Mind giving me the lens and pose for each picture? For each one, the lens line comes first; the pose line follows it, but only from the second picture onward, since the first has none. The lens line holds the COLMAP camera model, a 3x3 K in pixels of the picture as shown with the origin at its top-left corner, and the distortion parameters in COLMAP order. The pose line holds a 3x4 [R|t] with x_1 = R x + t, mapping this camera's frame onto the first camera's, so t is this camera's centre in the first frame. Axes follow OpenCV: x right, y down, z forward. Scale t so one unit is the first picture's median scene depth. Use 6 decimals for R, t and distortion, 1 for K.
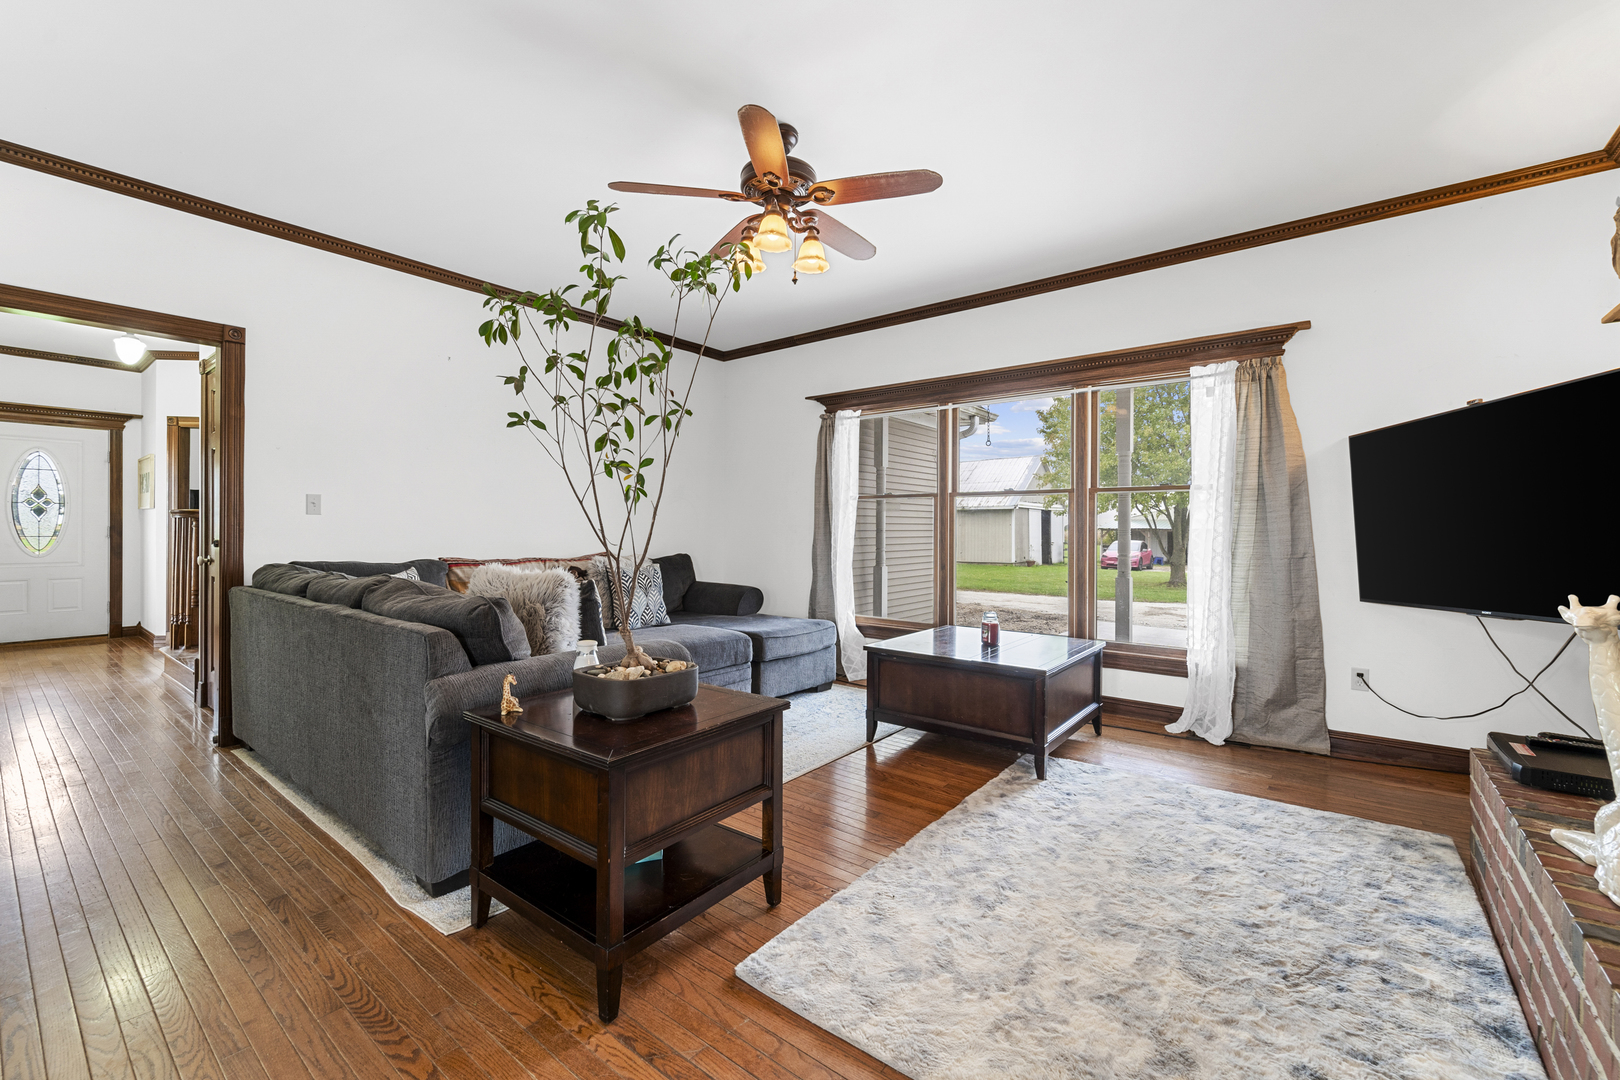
lens RADIAL K [[665.6, 0, 803.5], [0, 665.6, 535.7], [0, 0, 1]] dist [0.003005, -0.000562]
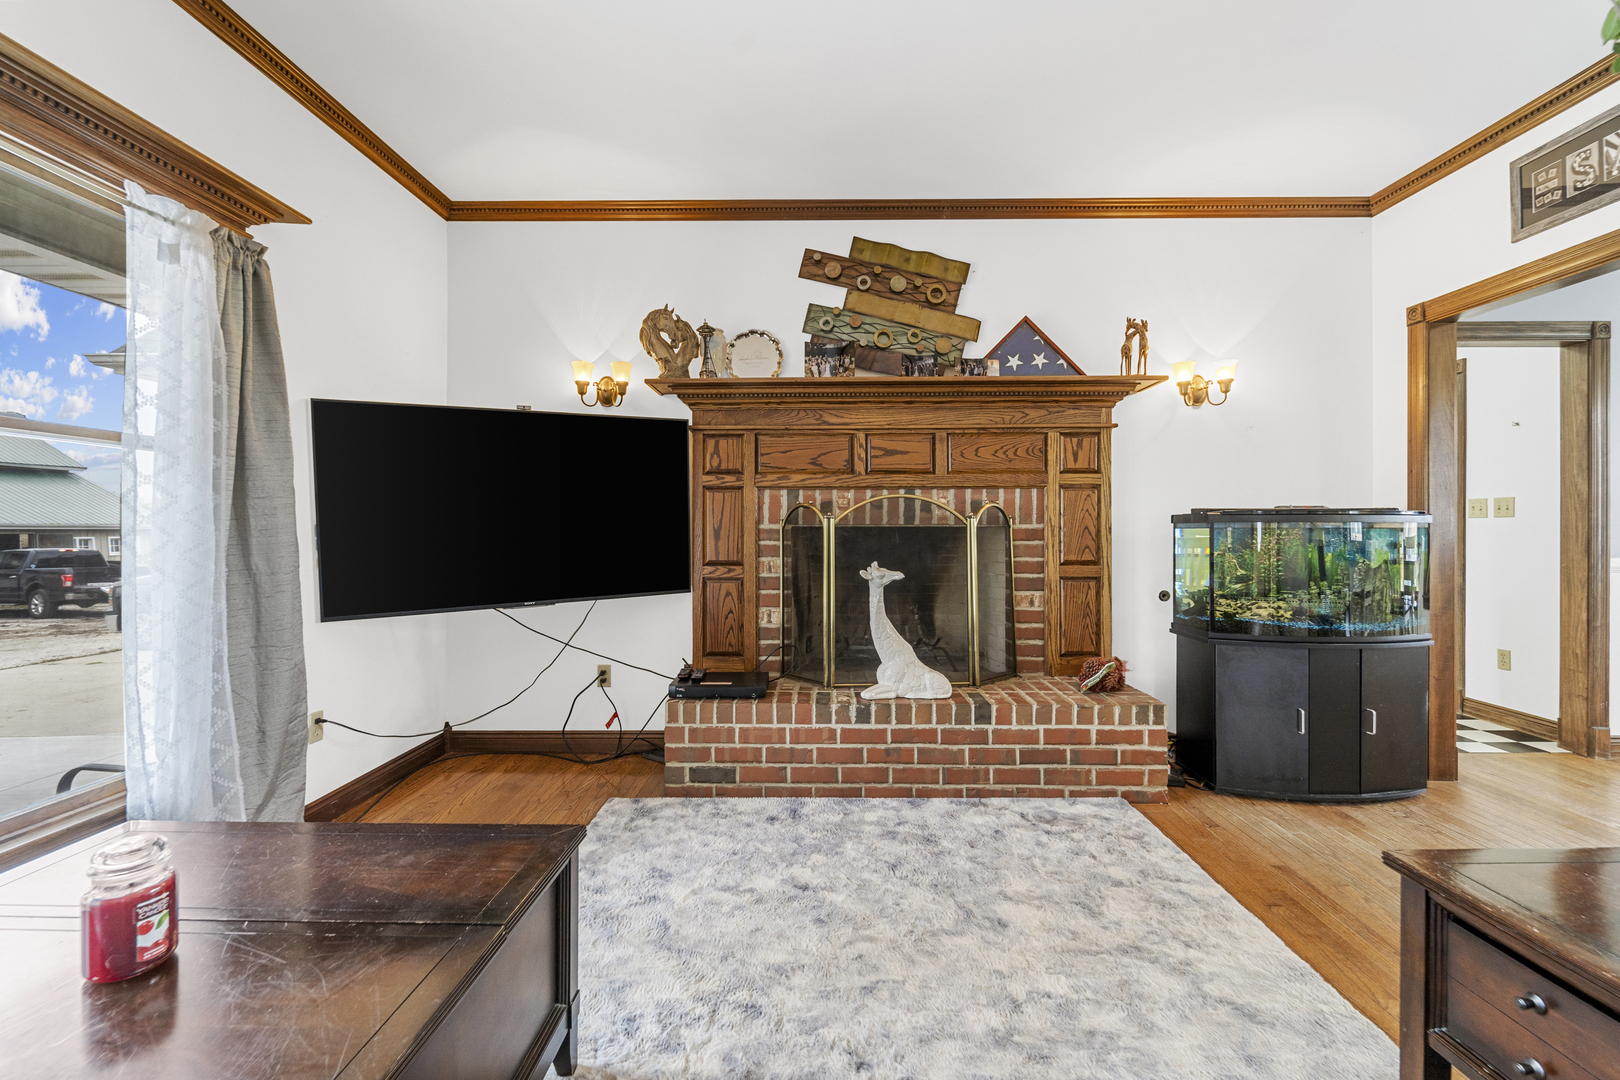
lens RADIAL K [[665.6, 0, 816.4], [0, 665.6, 528.1], [0, 0, 1]] dist [0.003005, -0.000562]
pose [[-0.615022, -0.008022, 0.788469, -0.128098], [-0.001153, 0.999956, 0.009275, -0.018323], [-0.788509, 0.004795, -0.615004, 1.317467]]
